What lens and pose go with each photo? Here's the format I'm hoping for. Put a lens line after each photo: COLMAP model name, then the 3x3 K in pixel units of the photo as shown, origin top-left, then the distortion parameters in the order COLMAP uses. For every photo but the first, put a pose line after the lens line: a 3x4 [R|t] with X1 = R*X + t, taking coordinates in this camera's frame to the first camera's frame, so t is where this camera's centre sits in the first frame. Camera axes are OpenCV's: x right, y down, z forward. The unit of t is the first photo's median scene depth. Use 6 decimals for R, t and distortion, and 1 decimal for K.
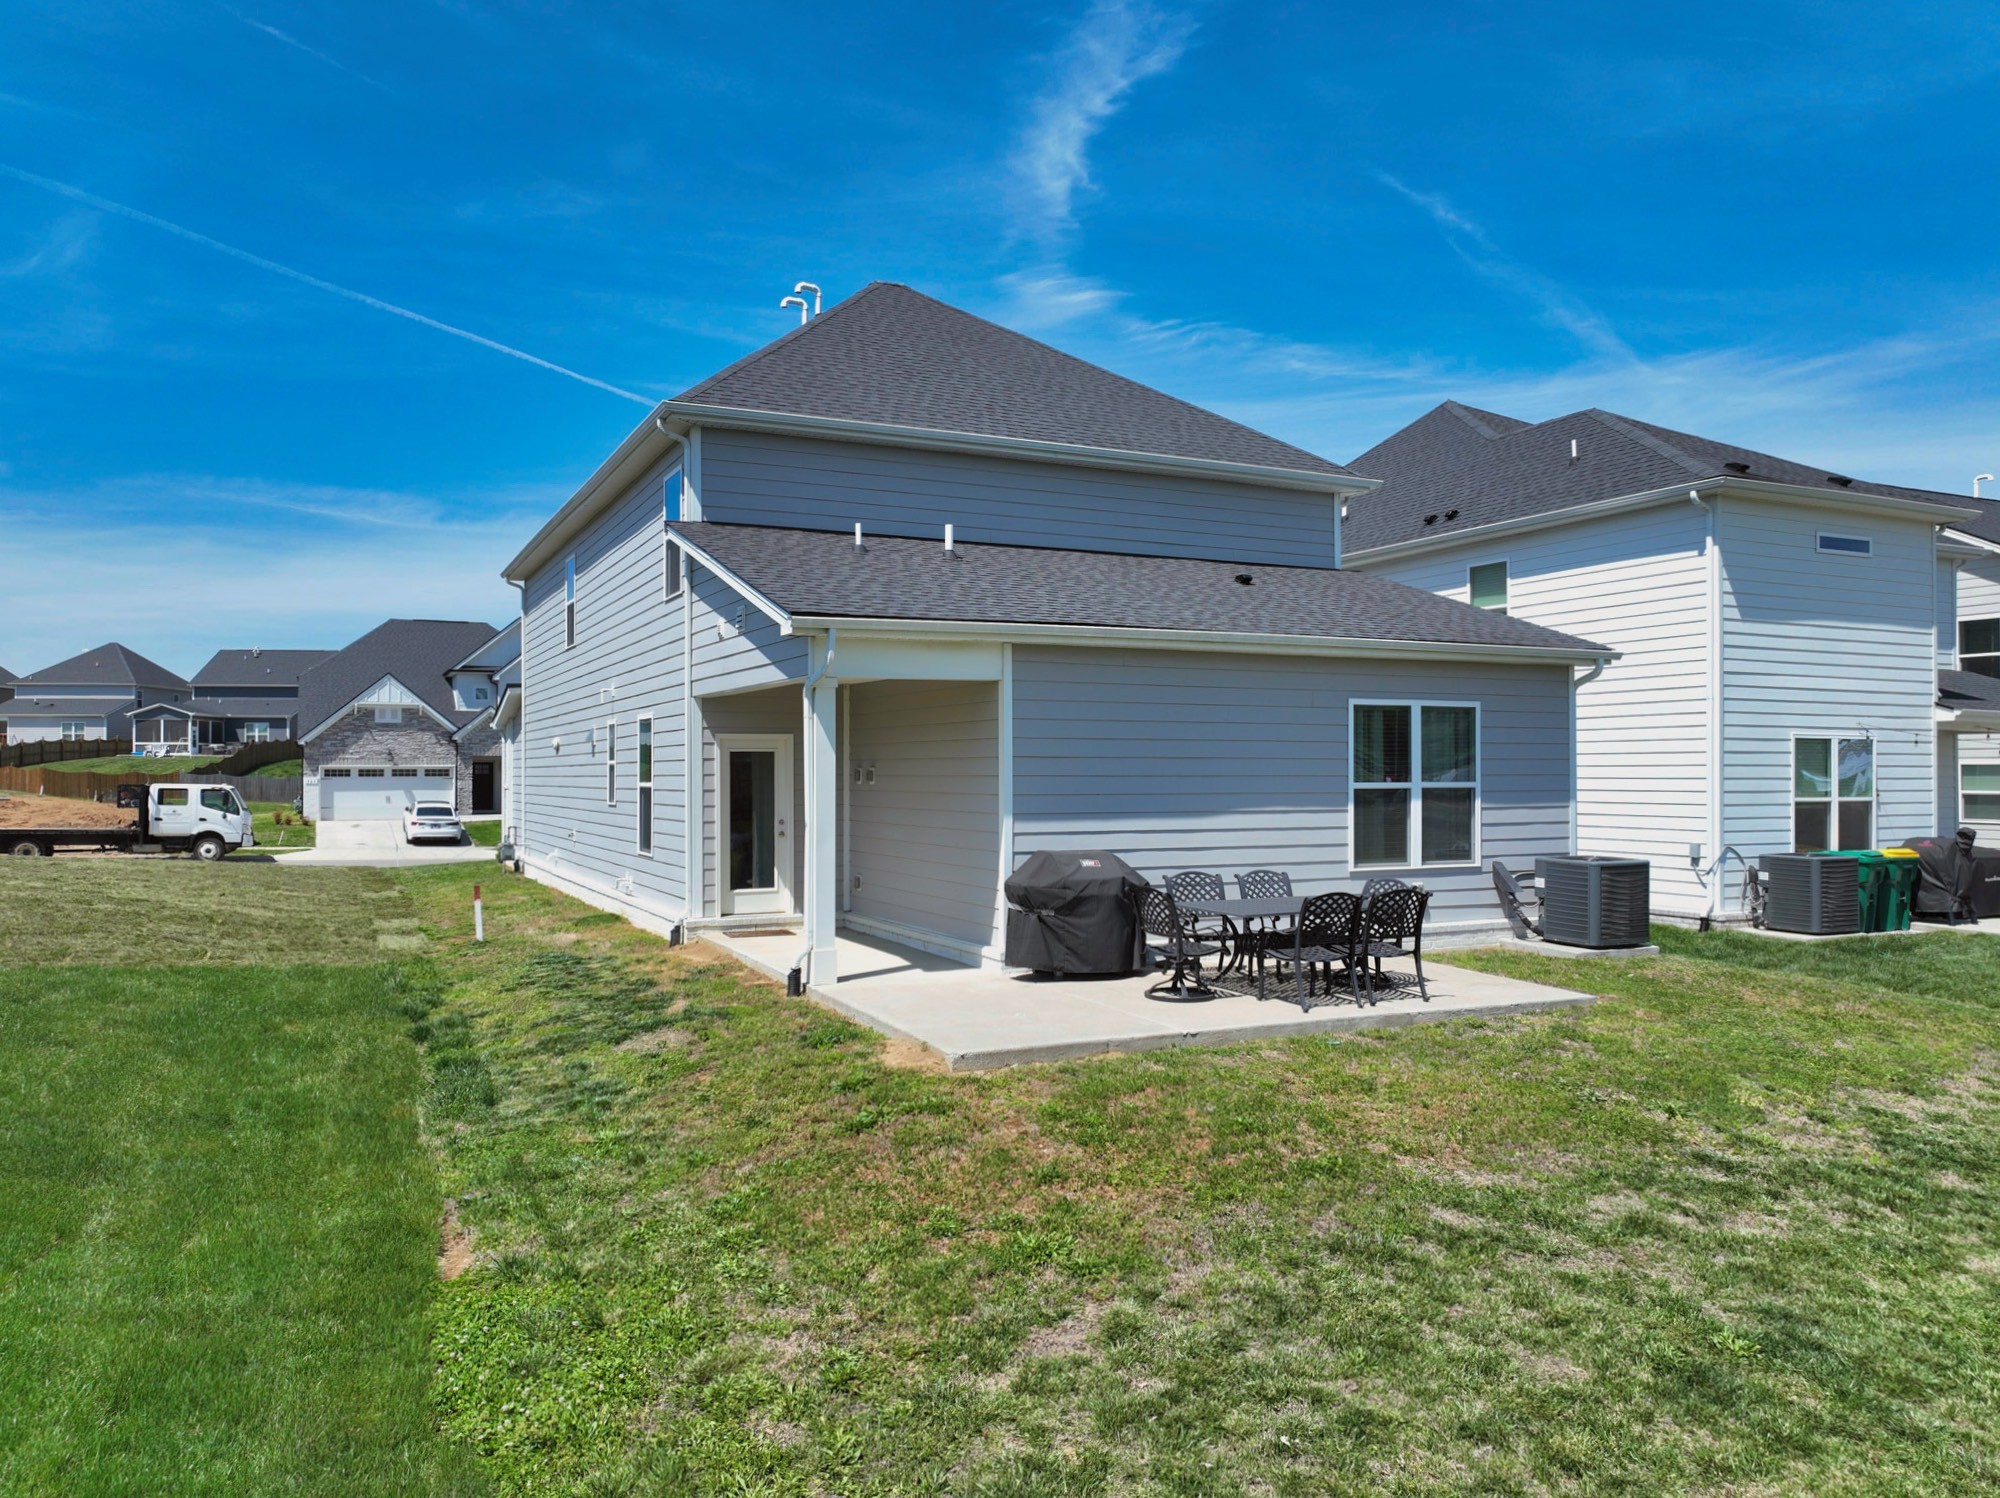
lens RADIAL K [[1607.6, 0, 1000.0], [0, 1607.6, 749.0], [0, 0, 1]] dist [-0.009487, -0.005622]
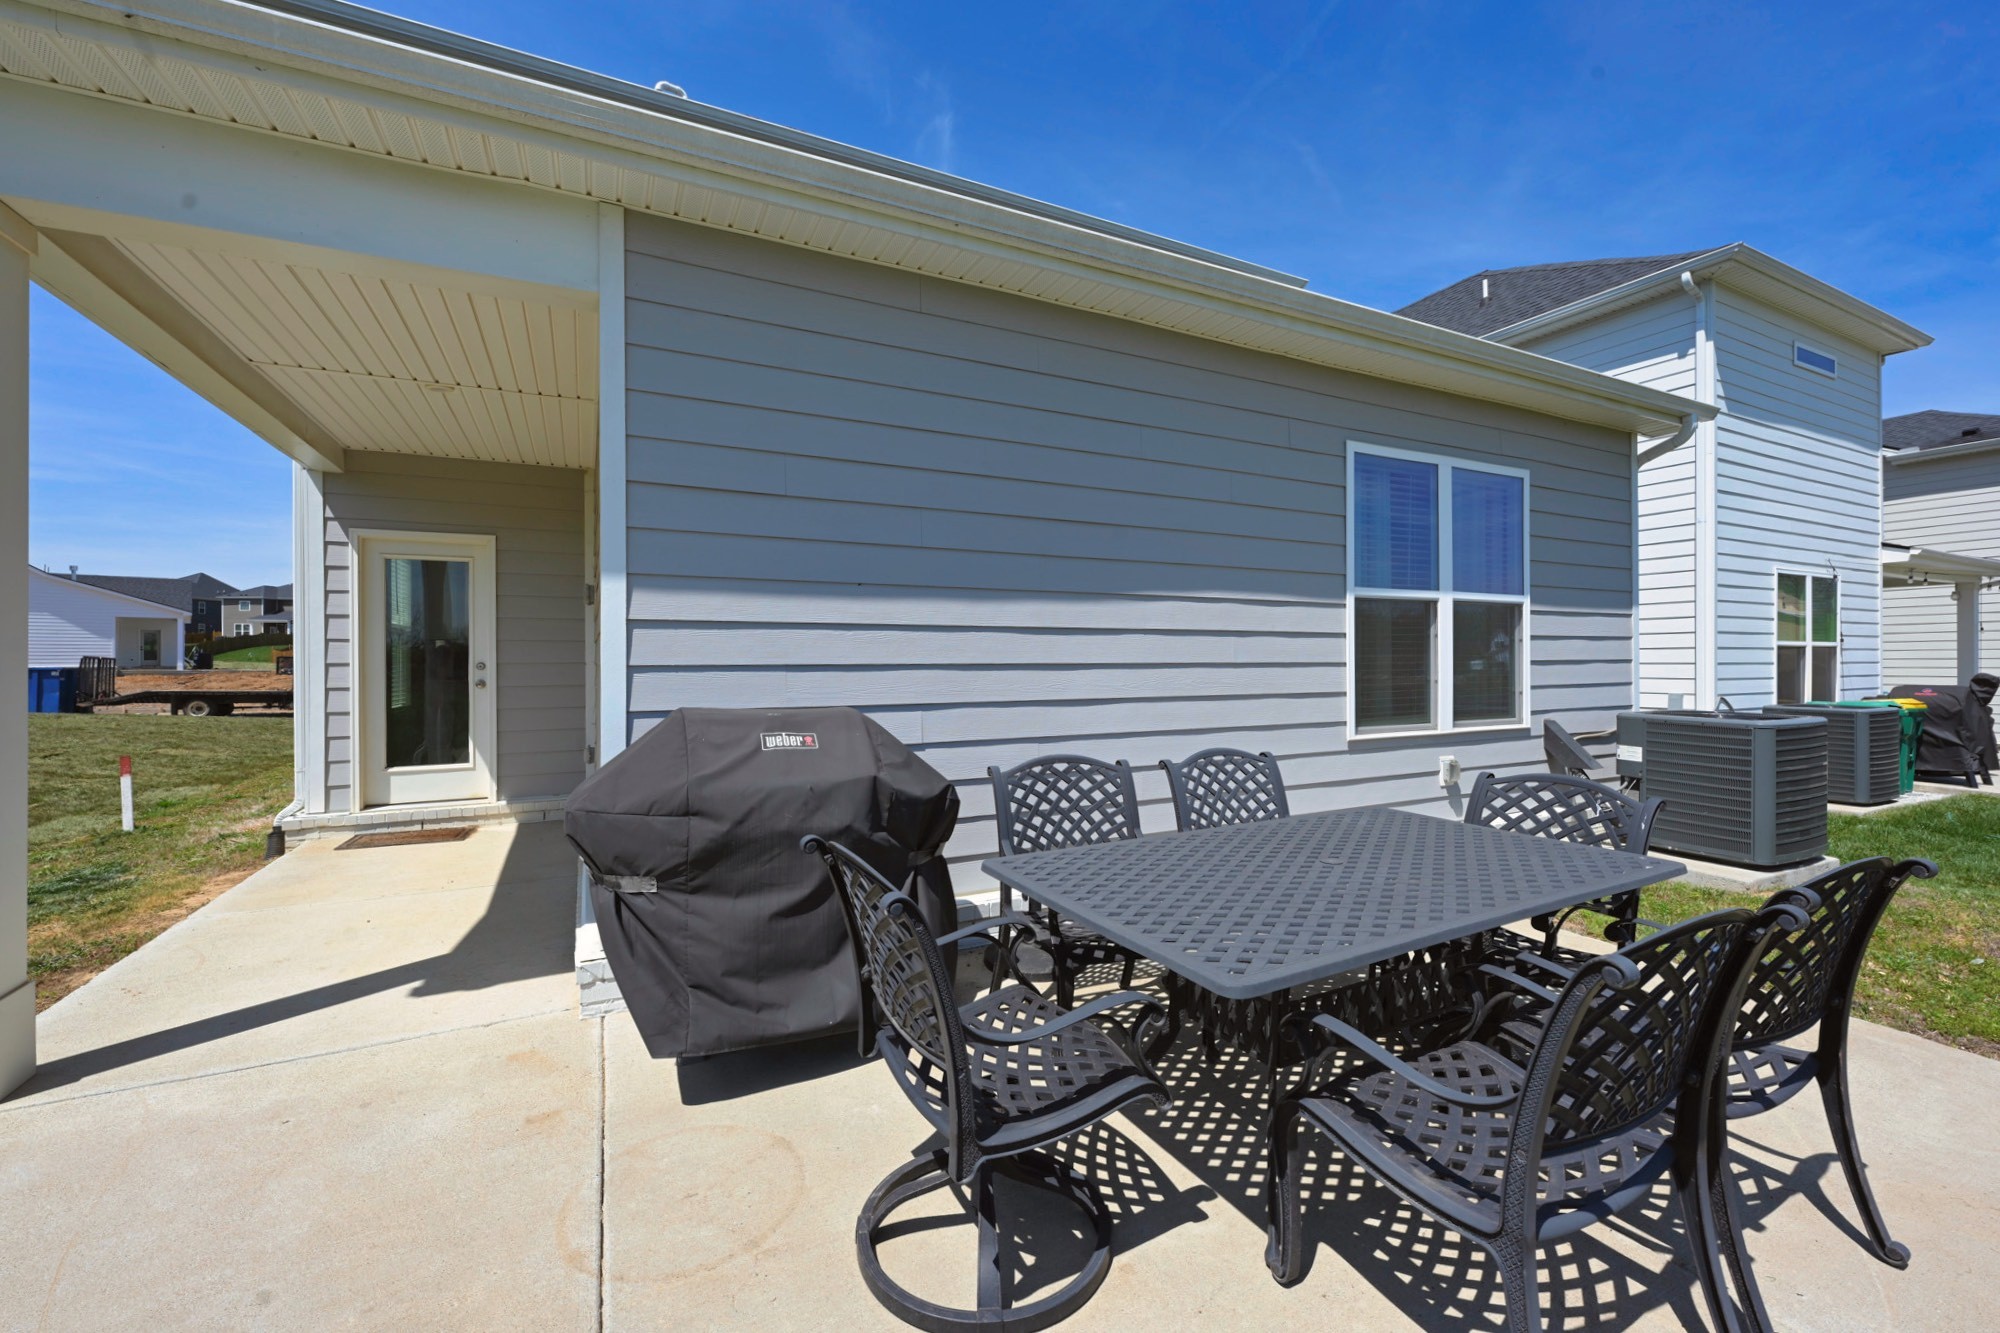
lens RADIAL K [[801.8, 0, 1001.5], [0, 801.8, 671.9], [0, 0, 1]] dist [-0.001752, -0.000347]
pose [[0.999945, -0.005268, -0.009121, 0.091231], [0.005481, 0.999711, 0.023397, 0.042164], [0.008995, -0.023446, 0.999685, 0.678357]]
